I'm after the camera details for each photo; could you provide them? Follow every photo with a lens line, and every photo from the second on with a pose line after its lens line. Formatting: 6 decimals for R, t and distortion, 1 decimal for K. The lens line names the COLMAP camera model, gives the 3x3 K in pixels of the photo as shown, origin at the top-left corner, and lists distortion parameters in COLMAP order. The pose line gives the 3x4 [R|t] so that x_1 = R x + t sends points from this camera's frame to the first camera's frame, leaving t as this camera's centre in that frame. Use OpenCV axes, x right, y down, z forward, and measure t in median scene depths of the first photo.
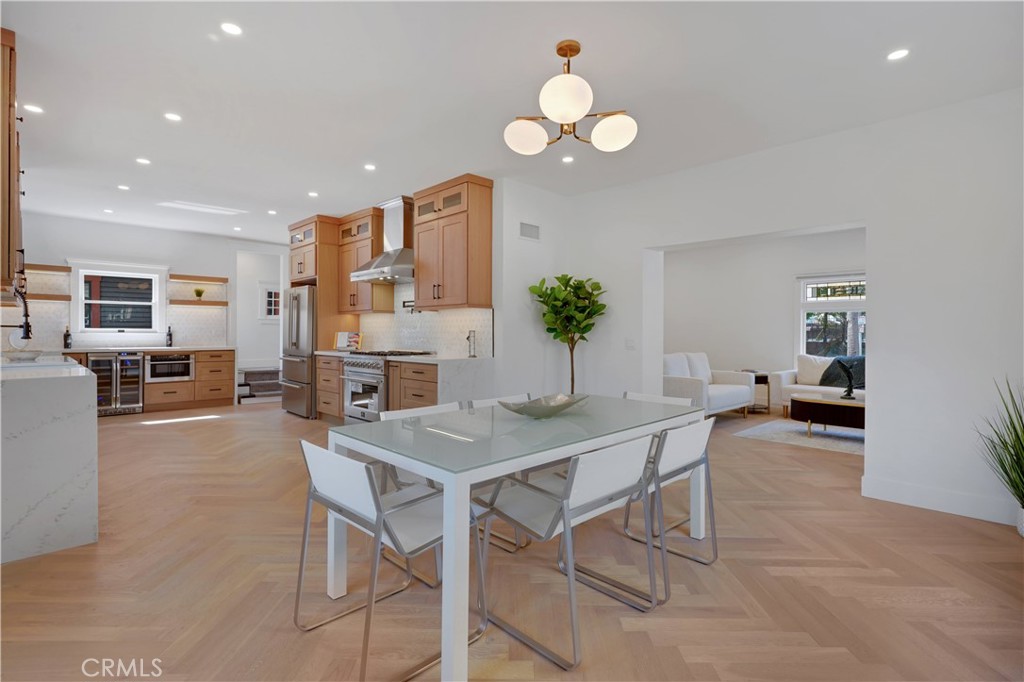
lens RADIAL K [[496.1, 0, 510.2], [0, 496.1, 332.7], [0, 0, 1]] dist [-0.000733, 0.000040]
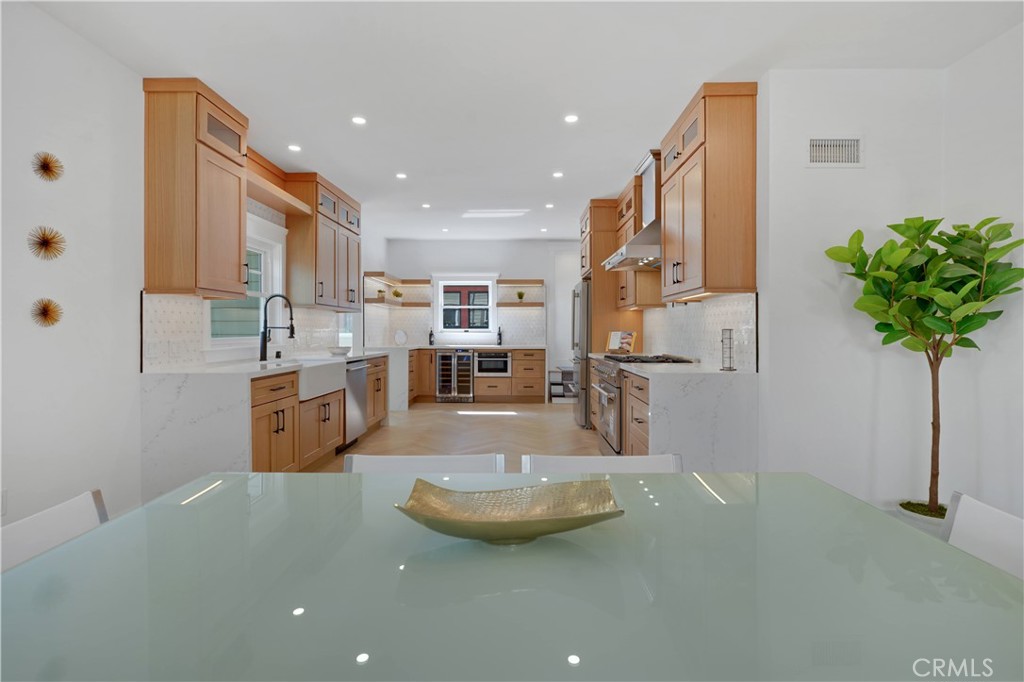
lens RADIAL K [[496.1, 0, 510.2], [0, 496.1, 332.7], [0, 0, 1]] dist [-0.000733, 0.000040]
pose [[0.705221, -0.001105, -0.708986, 0.133737], [0.002199, 0.999997, 0.000628, -0.000194], [0.708984, -0.002002, 0.705222, 0.258858]]
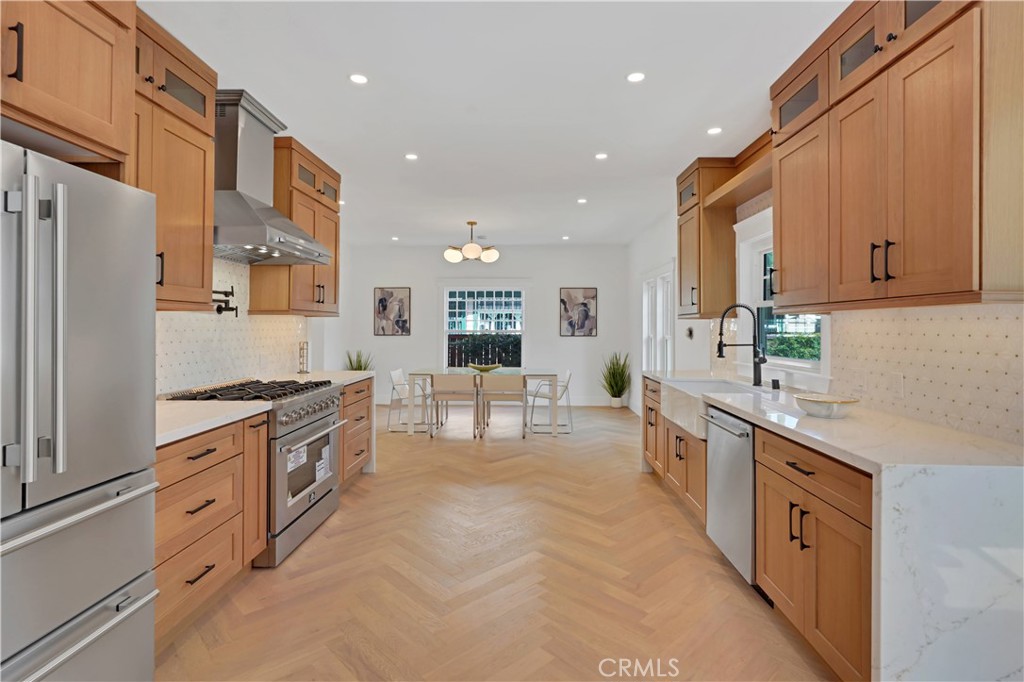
lens RADIAL K [[503.4, 0, 510.8], [0, 503.4, 327.0], [0, 0, 1]] dist [-0.000883, -0.000030]
pose [[-0.697253, -0.007792, 0.716783, -0.698833], [-0.006817, 0.999968, 0.004240, -0.025427], [-0.716793, -0.001930, -0.697284, 1.000957]]
